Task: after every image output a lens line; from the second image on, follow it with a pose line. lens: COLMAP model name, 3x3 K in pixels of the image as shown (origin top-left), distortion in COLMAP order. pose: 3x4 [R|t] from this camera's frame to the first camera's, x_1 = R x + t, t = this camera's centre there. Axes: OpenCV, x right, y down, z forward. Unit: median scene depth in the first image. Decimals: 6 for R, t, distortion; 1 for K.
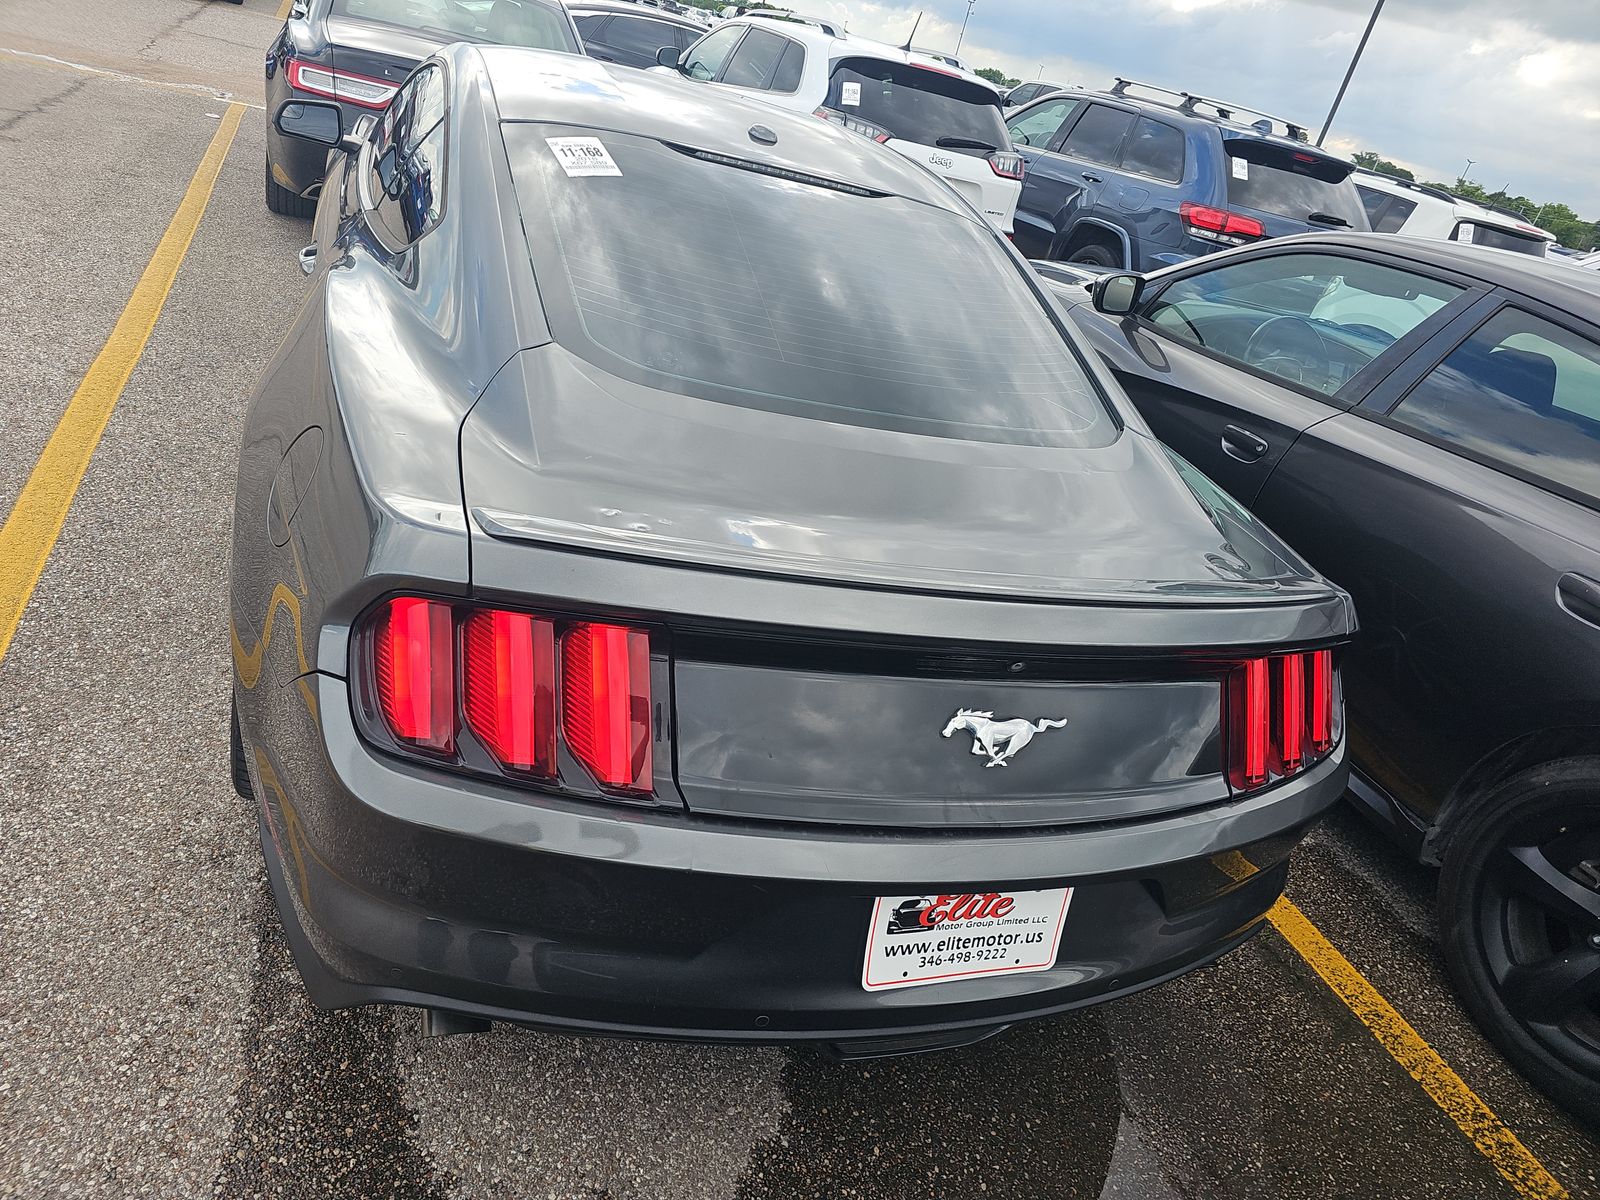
lens RADIAL K [[1069.2, 0, 790.7], [0, 1069.2, 598.5], [0, 0, 1]] dist [0.042814, -0.042486]
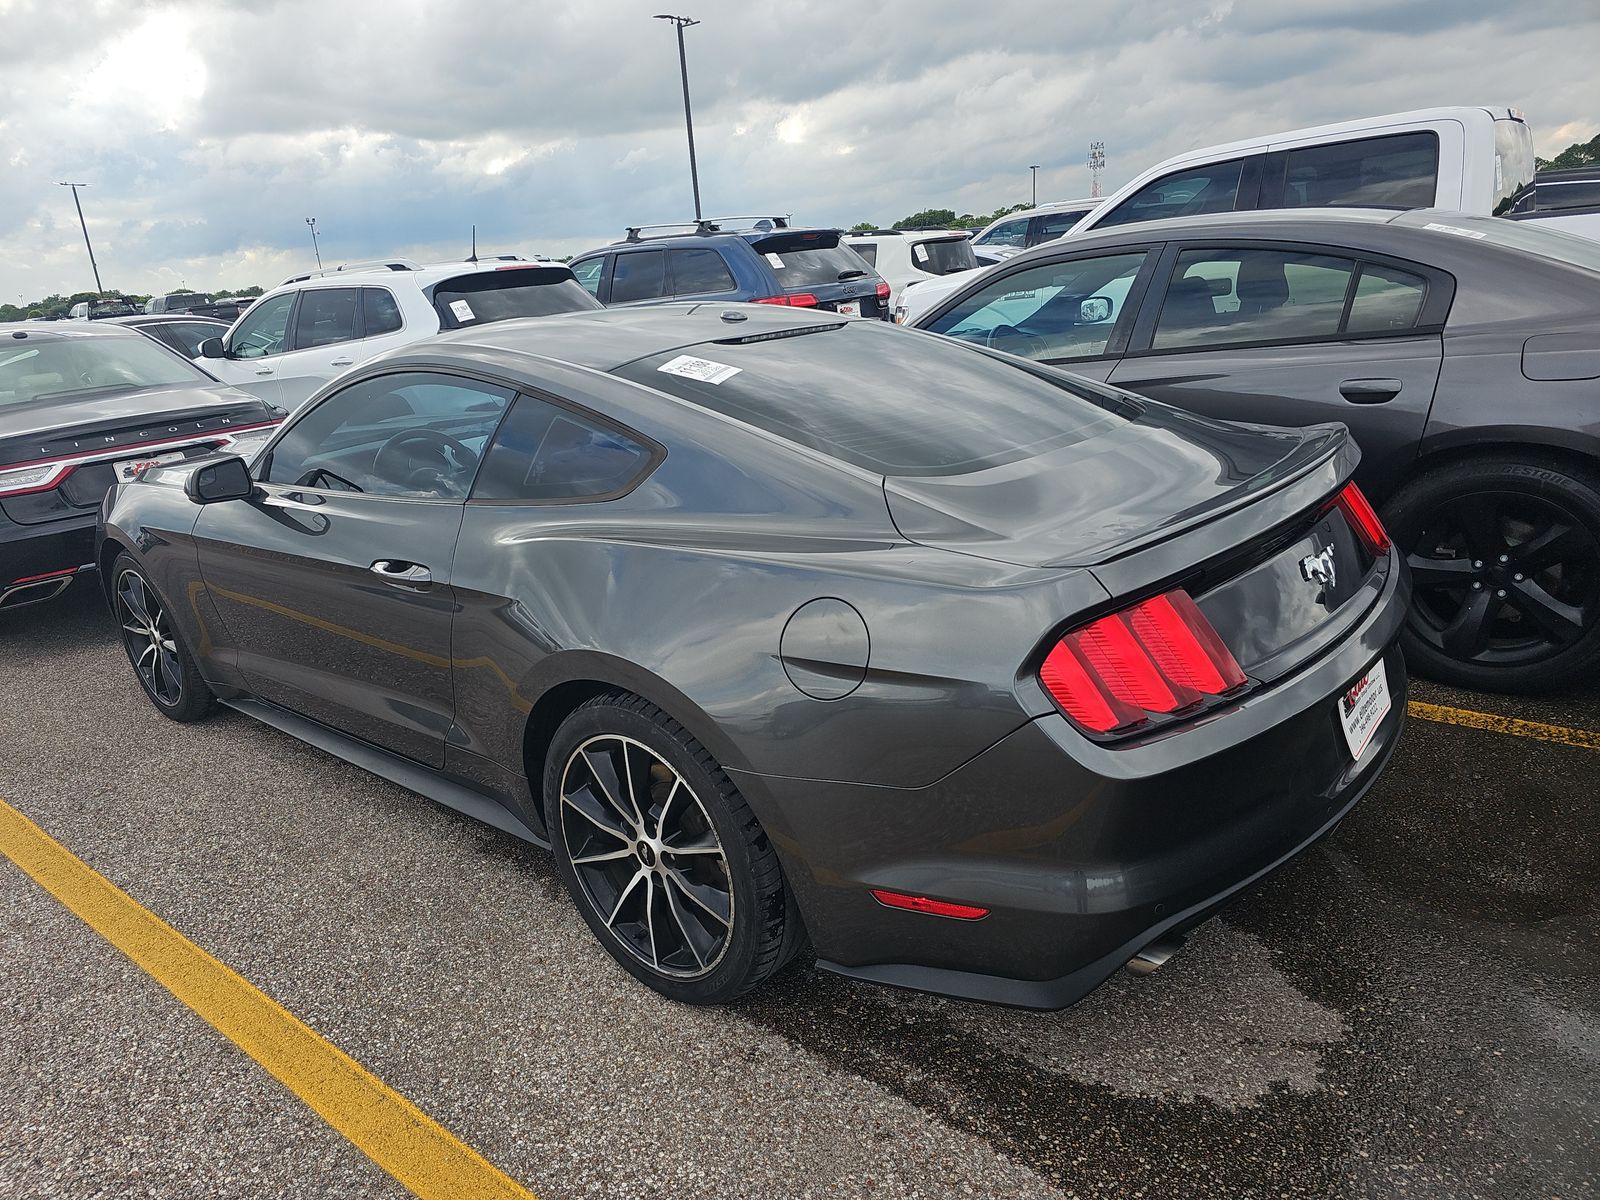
lens RADIAL K [[1069.2, 0, 797.7], [0, 1069.2, 601.7], [0, 0, 1]] dist [0.042814, -0.042486]
pose [[0.809856, -0.440161, 0.387803, -0.593722], [0.486101, 0.873584, -0.023604, -0.088692], [-0.328389, 0.207627, 0.921440, -0.075236]]
